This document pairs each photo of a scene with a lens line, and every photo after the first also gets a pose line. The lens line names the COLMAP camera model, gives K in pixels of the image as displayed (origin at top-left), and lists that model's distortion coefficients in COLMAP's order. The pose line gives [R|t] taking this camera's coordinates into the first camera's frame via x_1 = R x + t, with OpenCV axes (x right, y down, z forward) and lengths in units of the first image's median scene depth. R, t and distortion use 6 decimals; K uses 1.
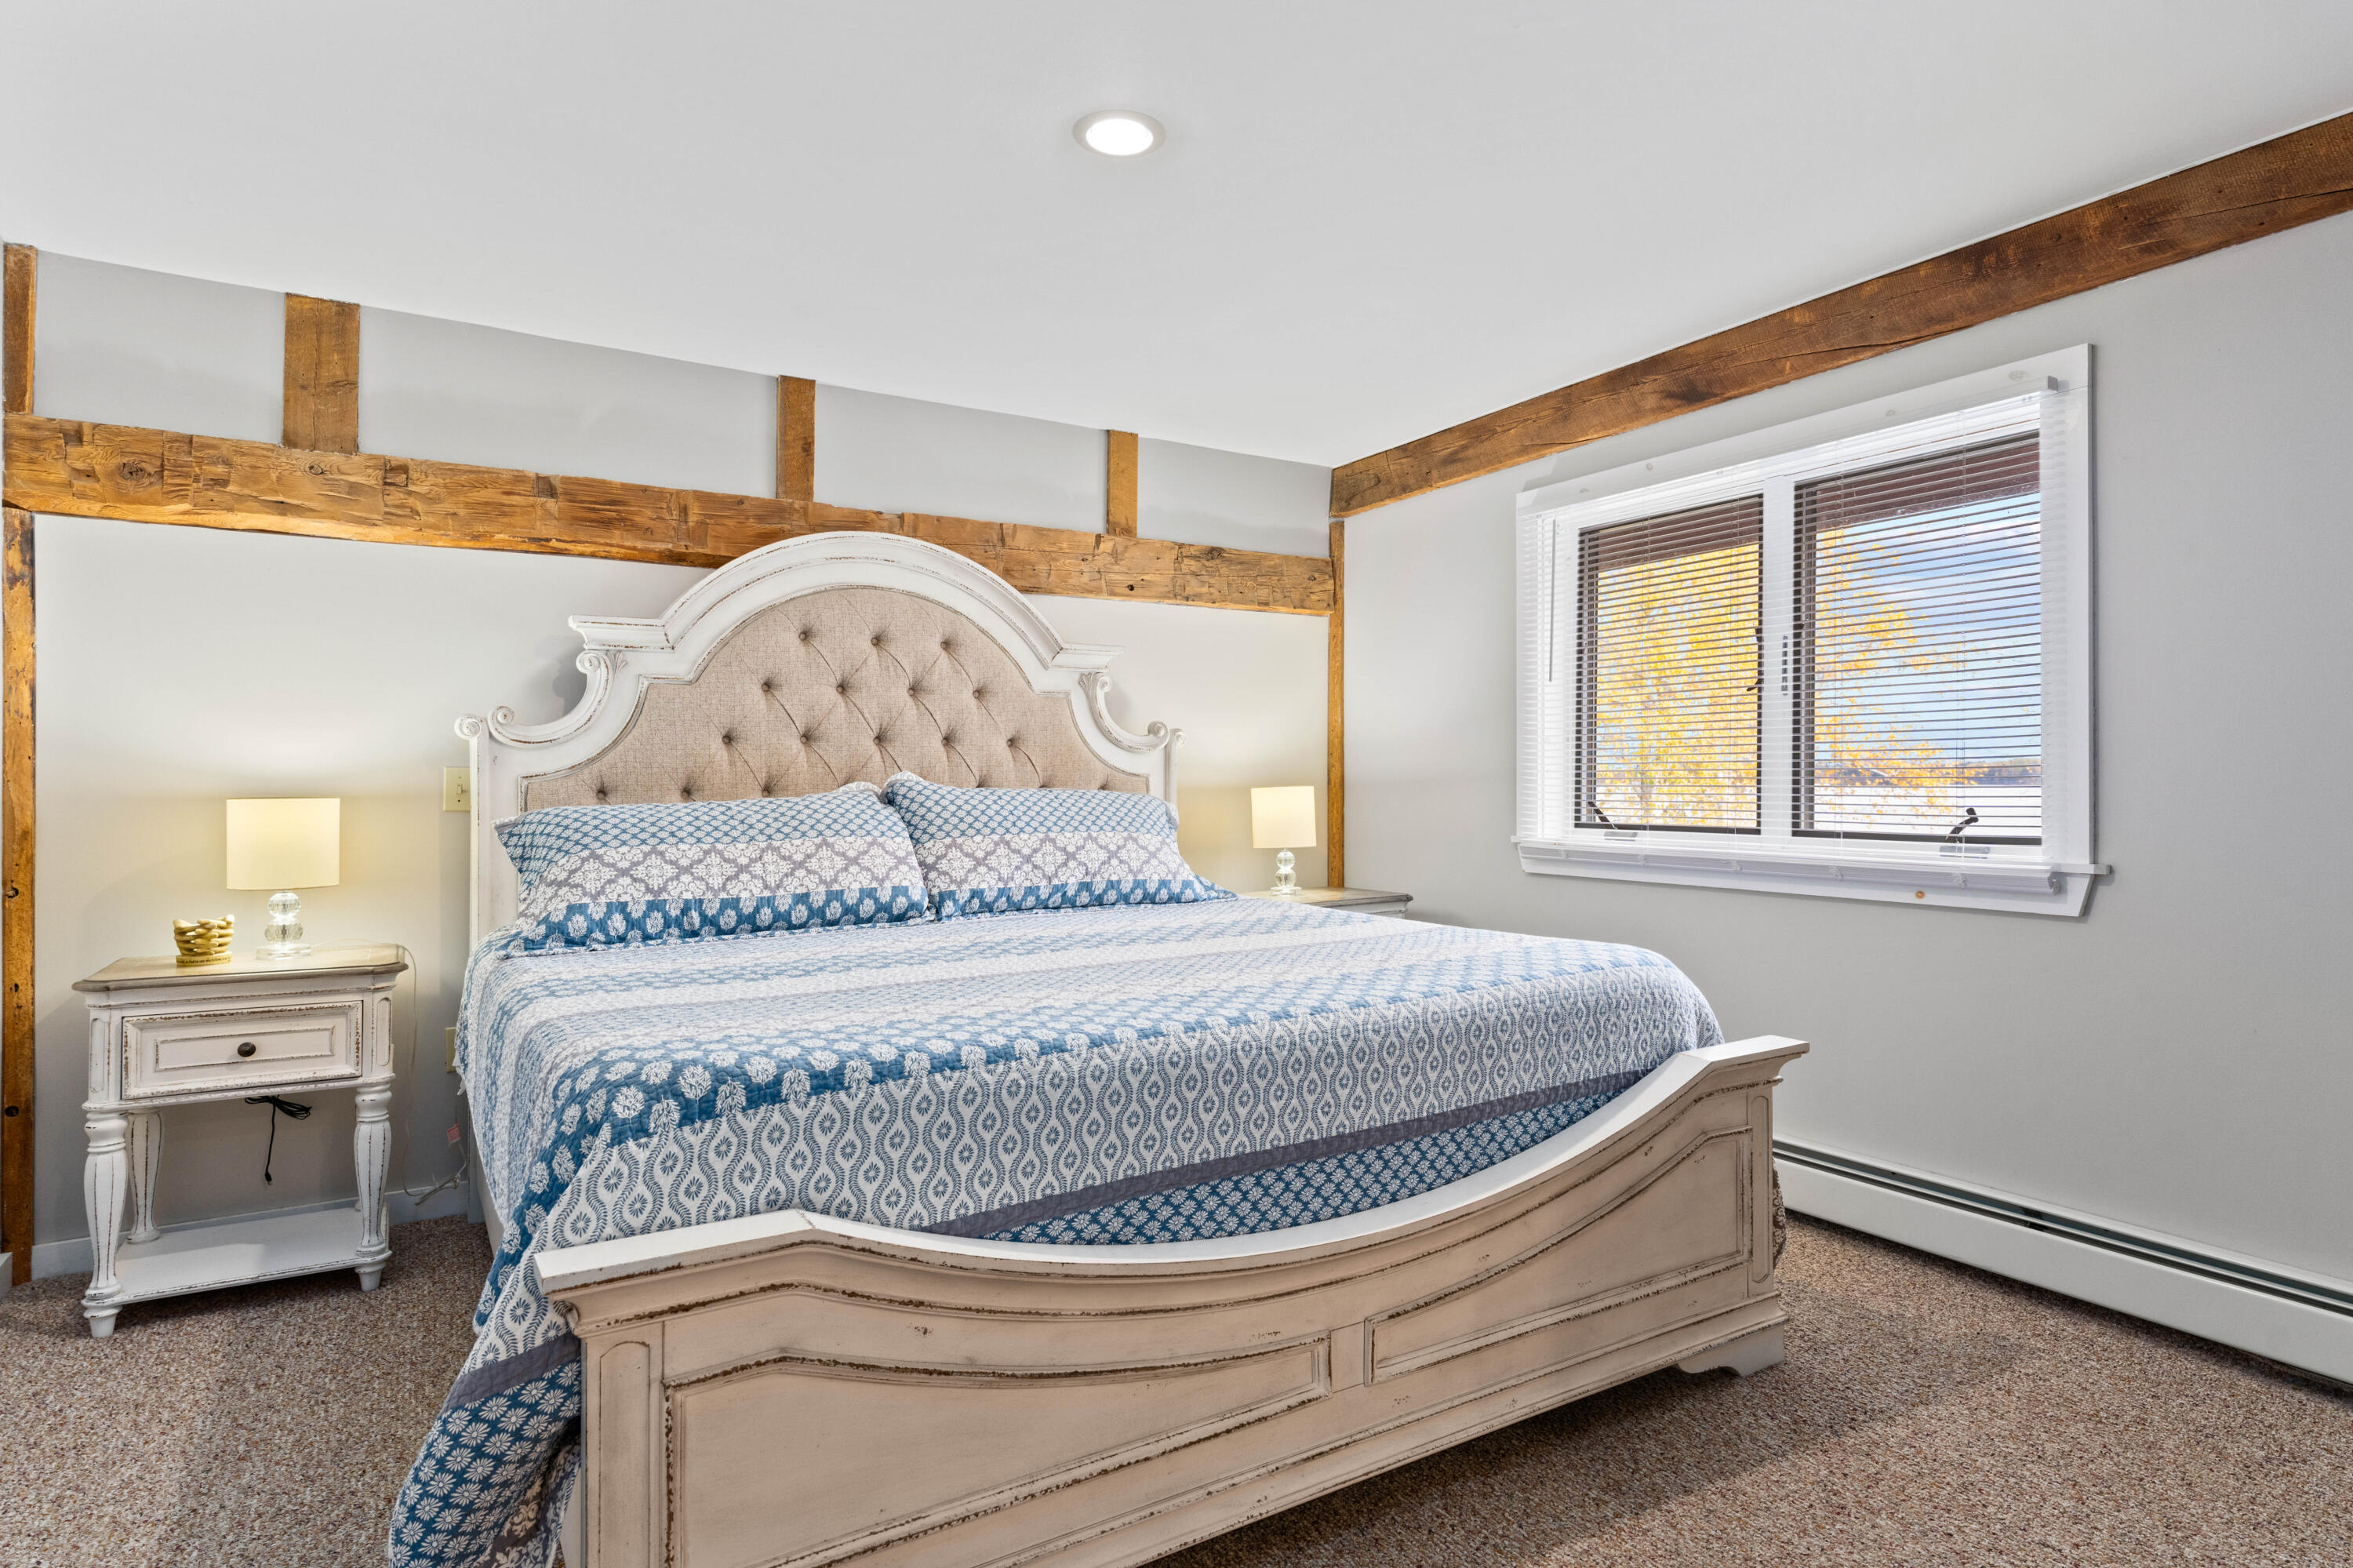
lens RADIAL K [[1255.7, 0, 1175.2], [0, 1255.7, 754.9], [0, 0, 1]] dist [0.010101, -0.000391]
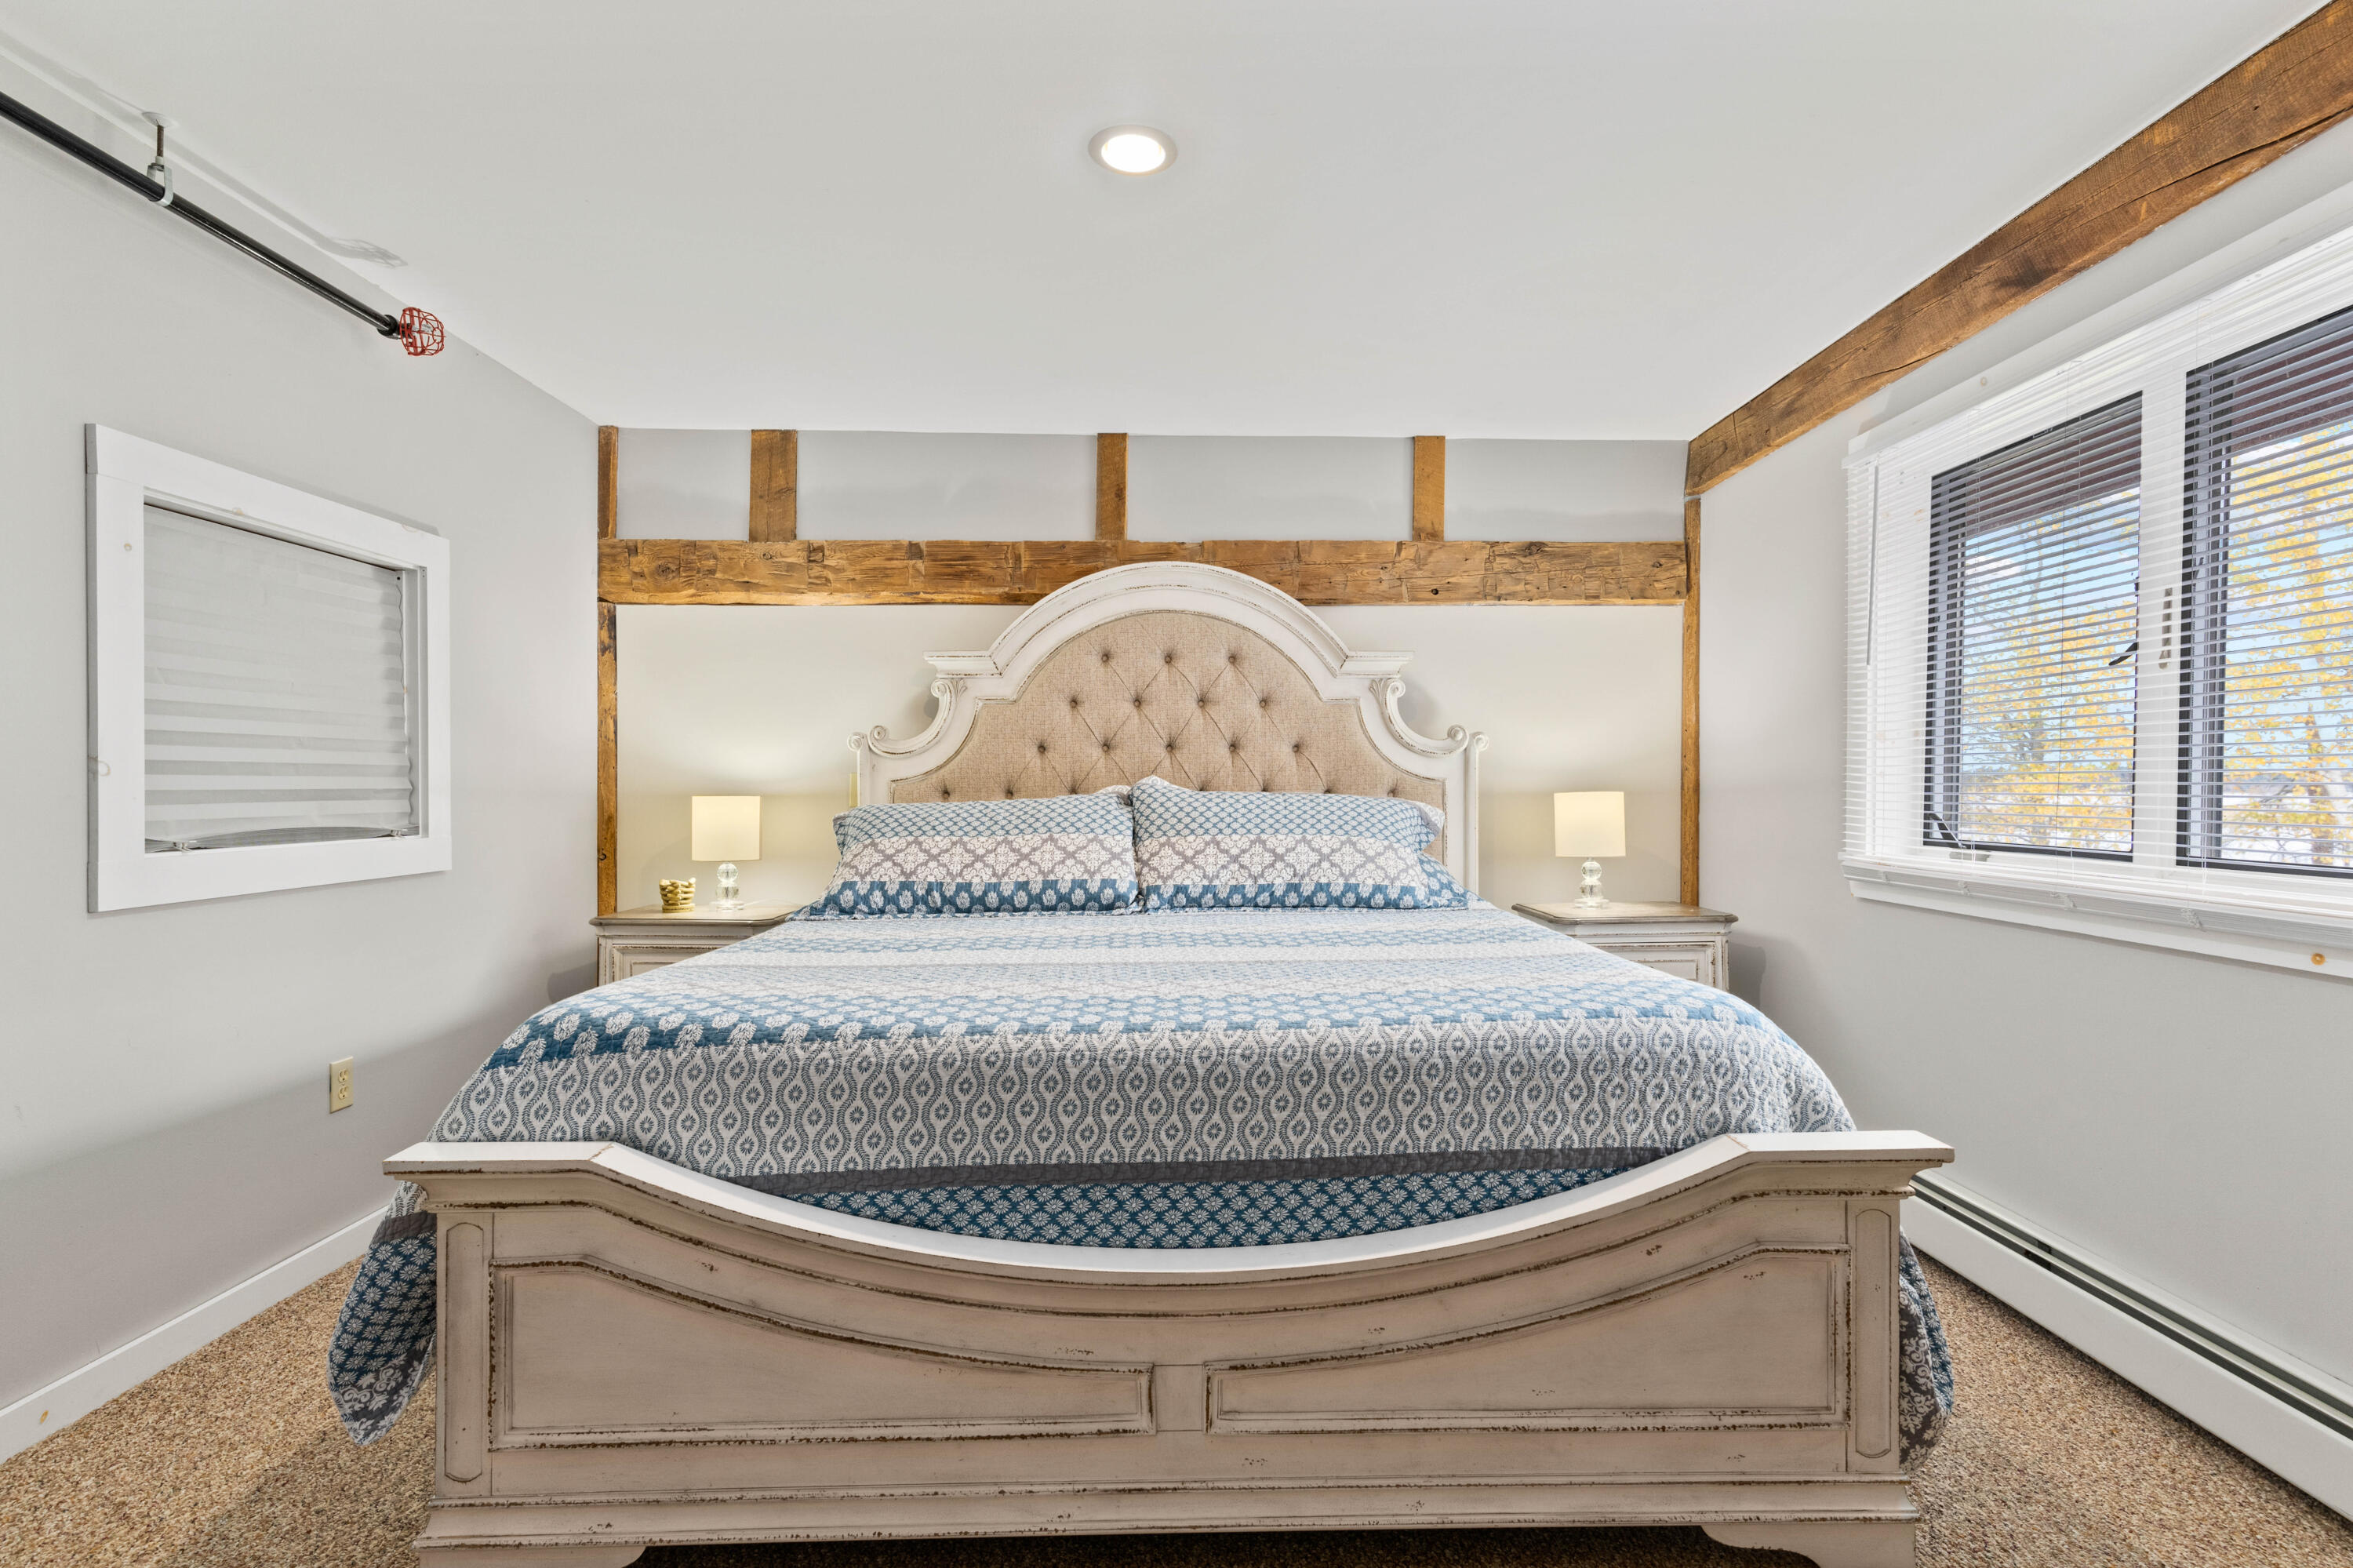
lens RADIAL K [[1133.1, 0, 1173.1], [0, 1133.1, 774.5], [0, 0, 1]] dist [0.004738, -0.000644]
pose [[0.866377, -0.001967, -0.499387, 0.335661], [0.007841, 0.999923, 0.009664, 0.002673], [0.499329, -0.012288, 0.866325, 0.161973]]
